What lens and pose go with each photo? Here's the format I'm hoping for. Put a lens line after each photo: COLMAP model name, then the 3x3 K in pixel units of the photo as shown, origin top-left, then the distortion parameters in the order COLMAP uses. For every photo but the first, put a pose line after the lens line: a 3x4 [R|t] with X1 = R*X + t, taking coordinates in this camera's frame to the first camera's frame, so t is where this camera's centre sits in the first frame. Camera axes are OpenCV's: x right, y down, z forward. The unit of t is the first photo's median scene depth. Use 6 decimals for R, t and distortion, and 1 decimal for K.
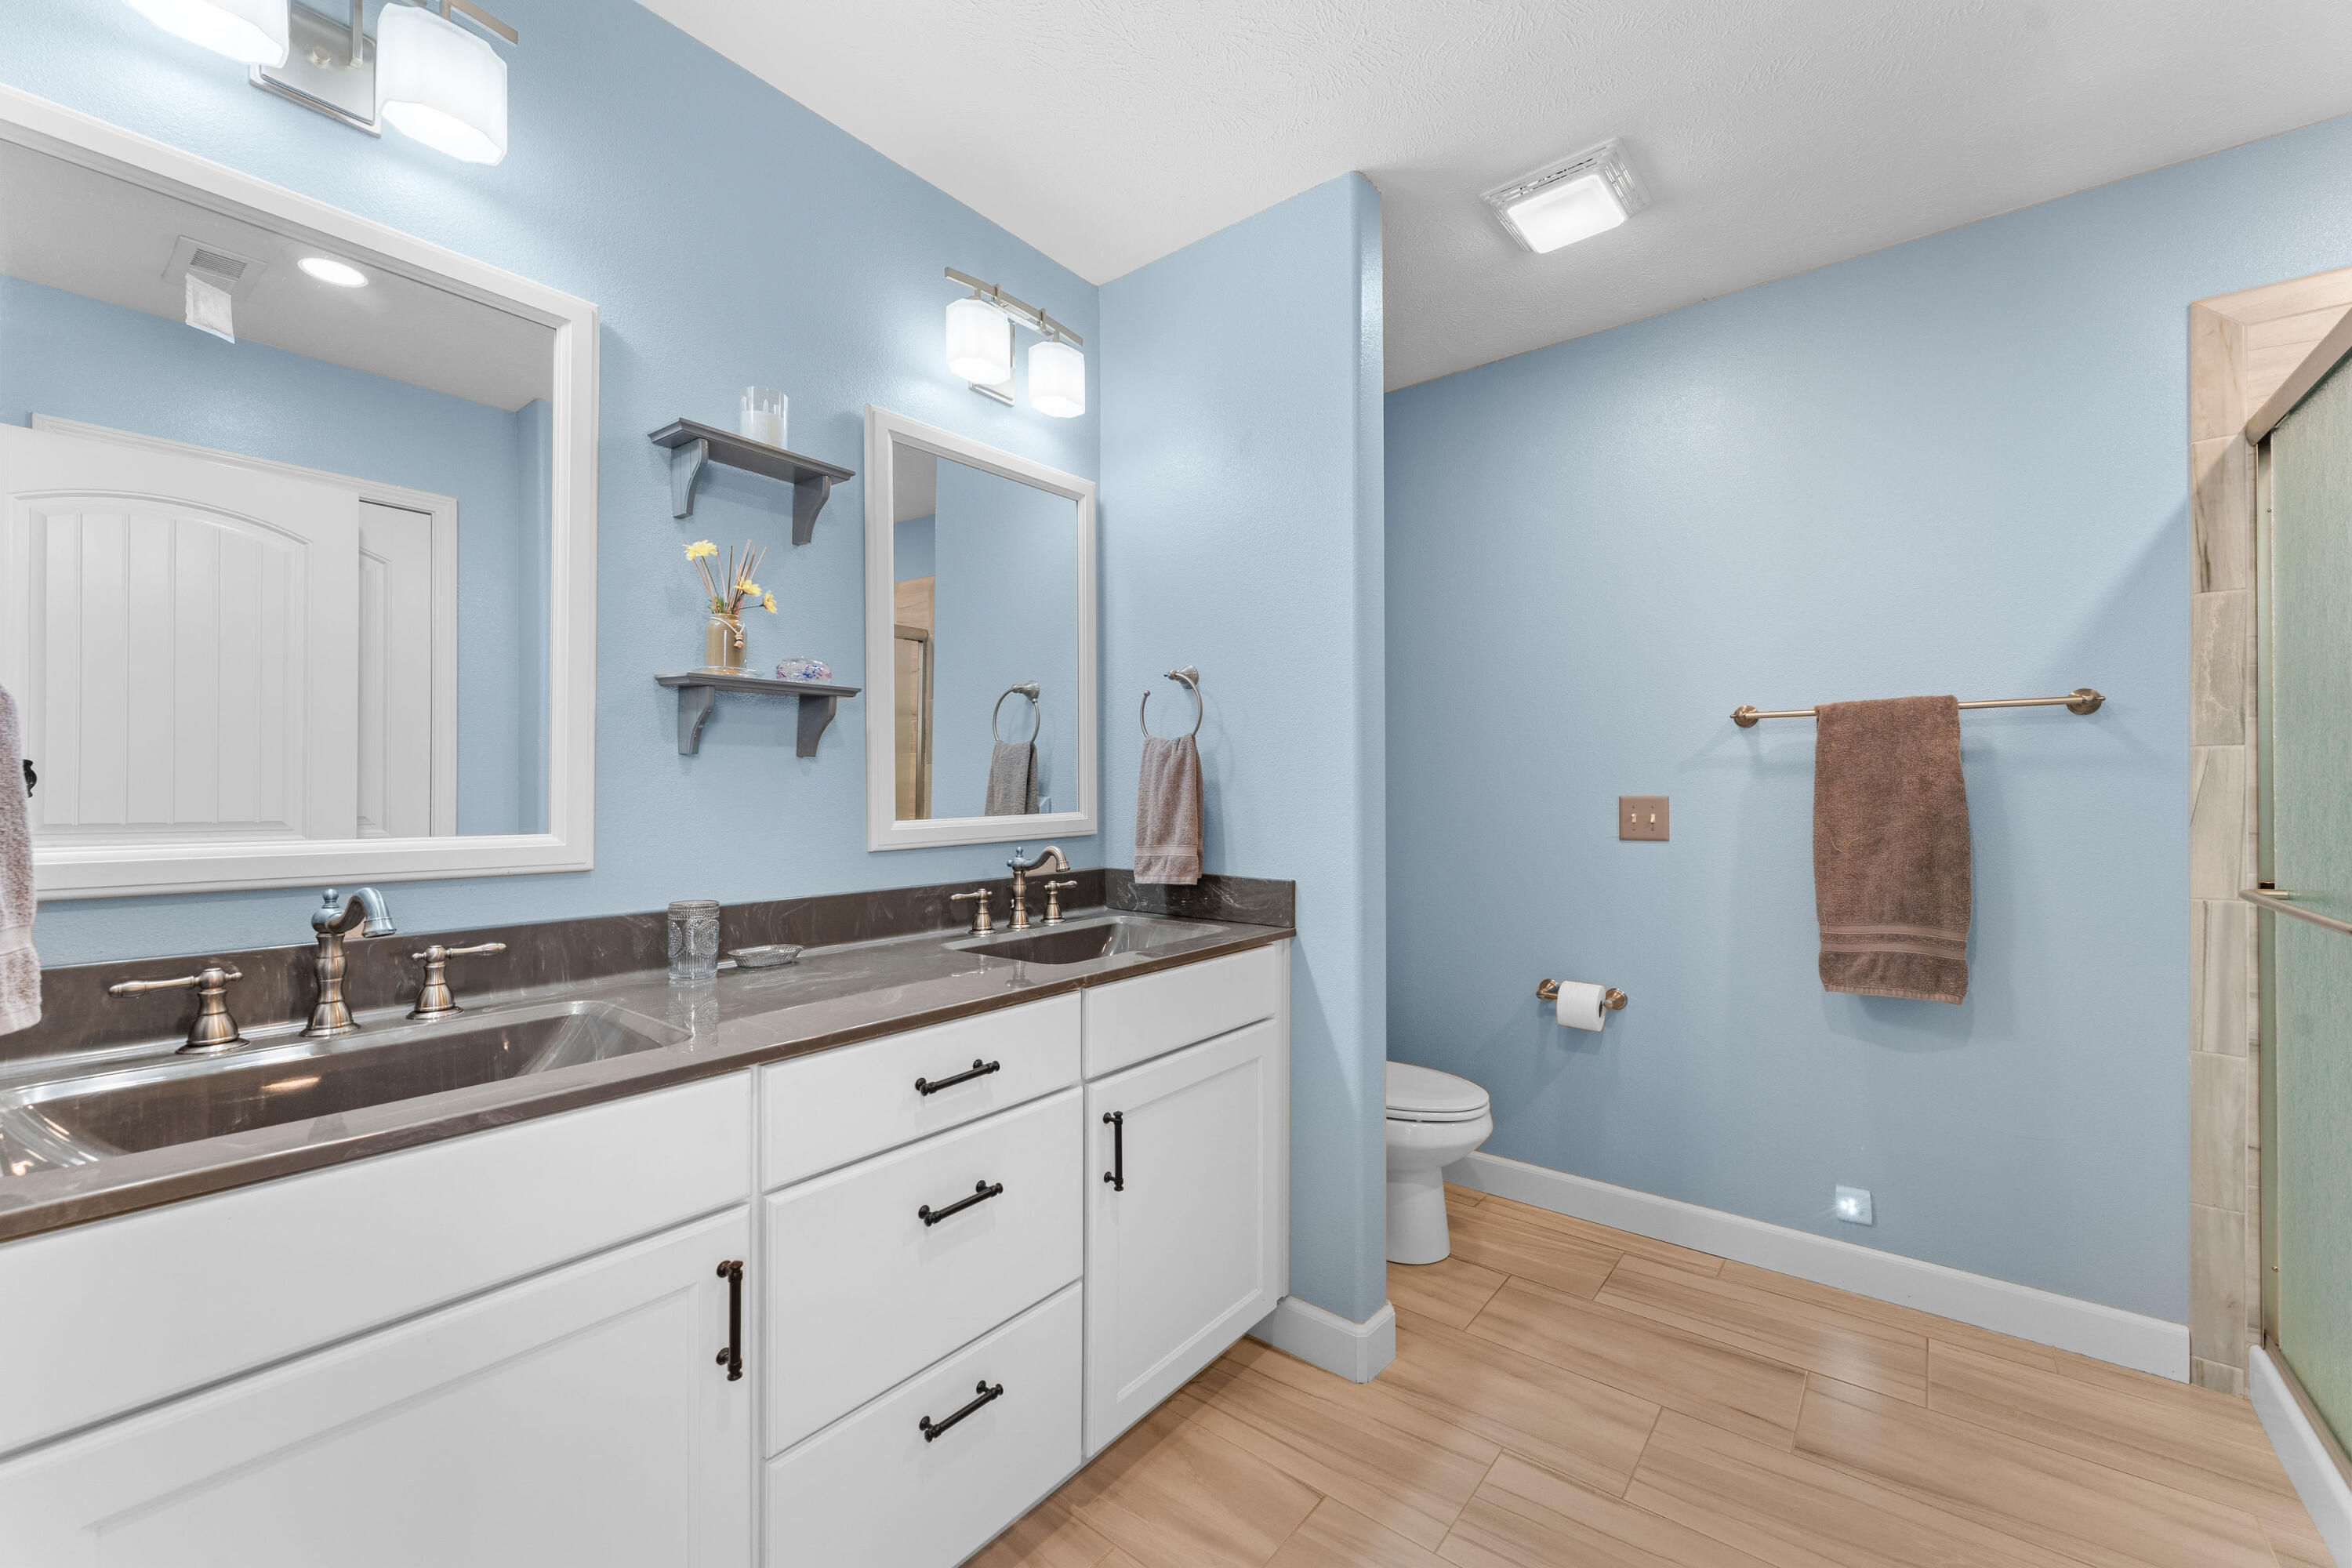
lens RADIAL K [[934.0, 0, 1184.4], [0, 934.0, 791.9], [0, 0, 1]] dist [0.000106, -0.000292]
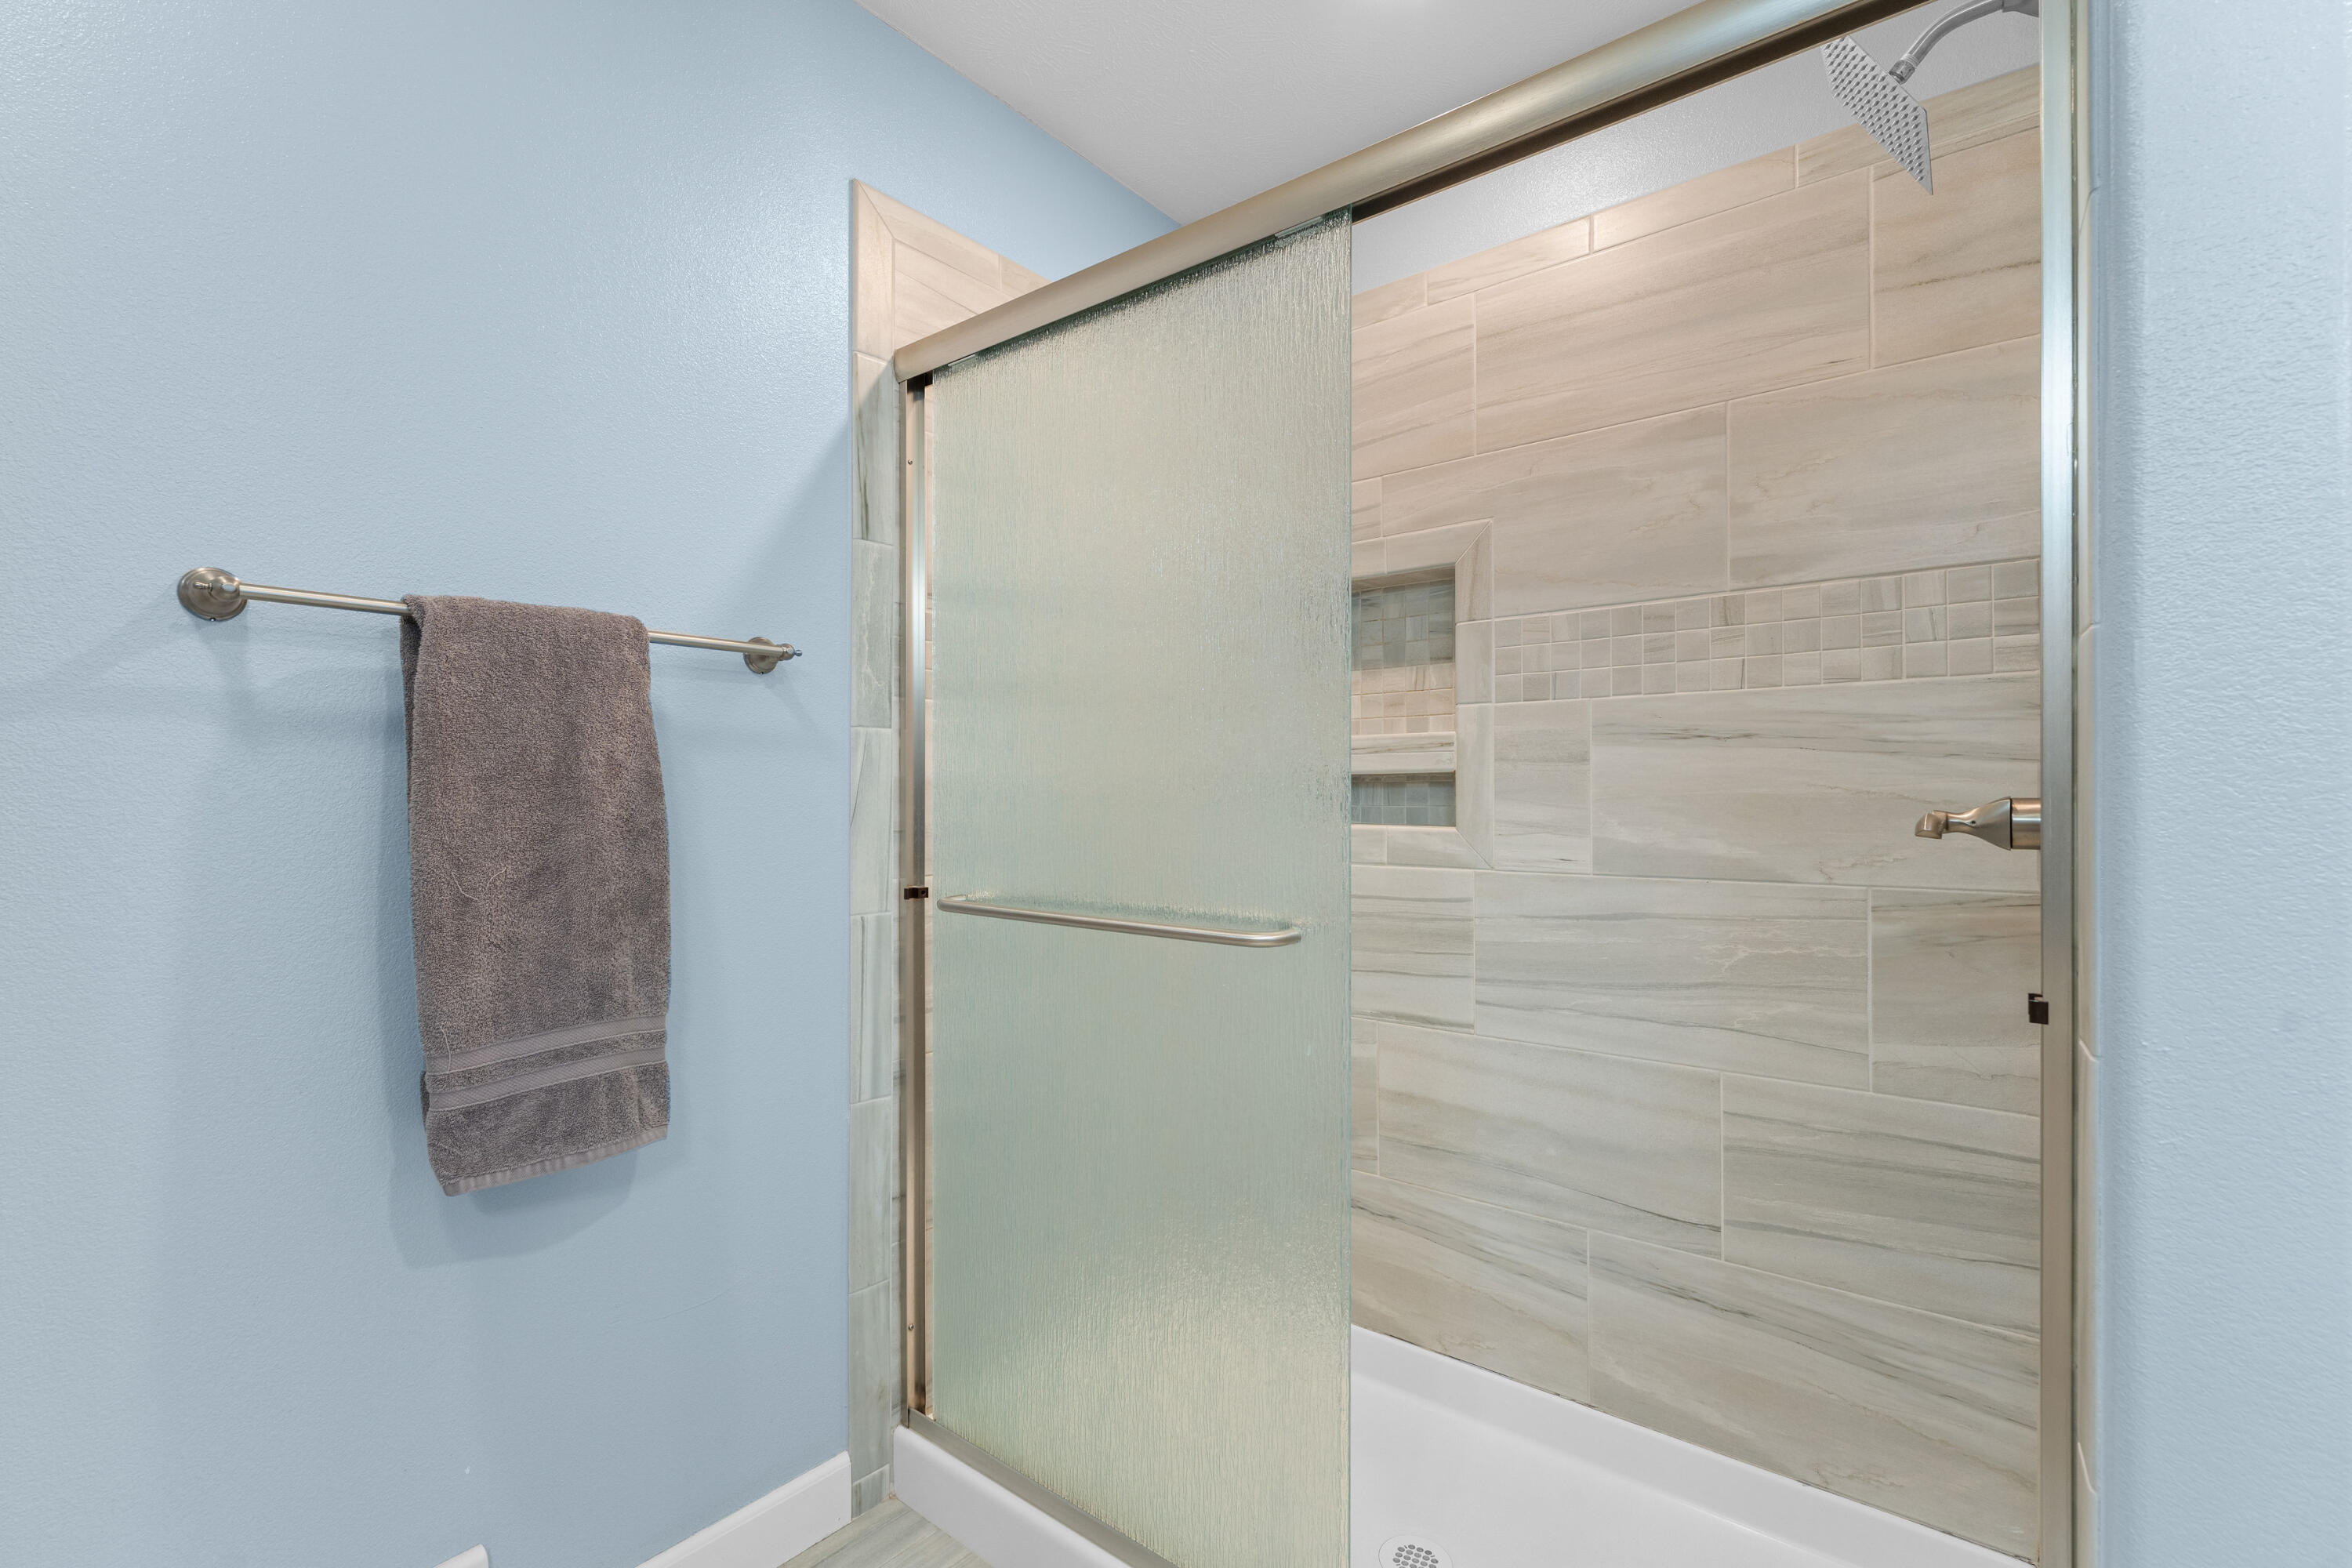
lens RADIAL K [[1047.8, 0, 1183.4], [0, 1047.8, 790.3], [0, 0, 1]] dist [-0.003320, -0.000367]
pose [[0.007199, 0.003461, 0.999968, 0.175099], [-0.003925, 0.999986, -0.003433, 0.007748], [-0.999966, -0.003900, 0.007213, 0.700690]]
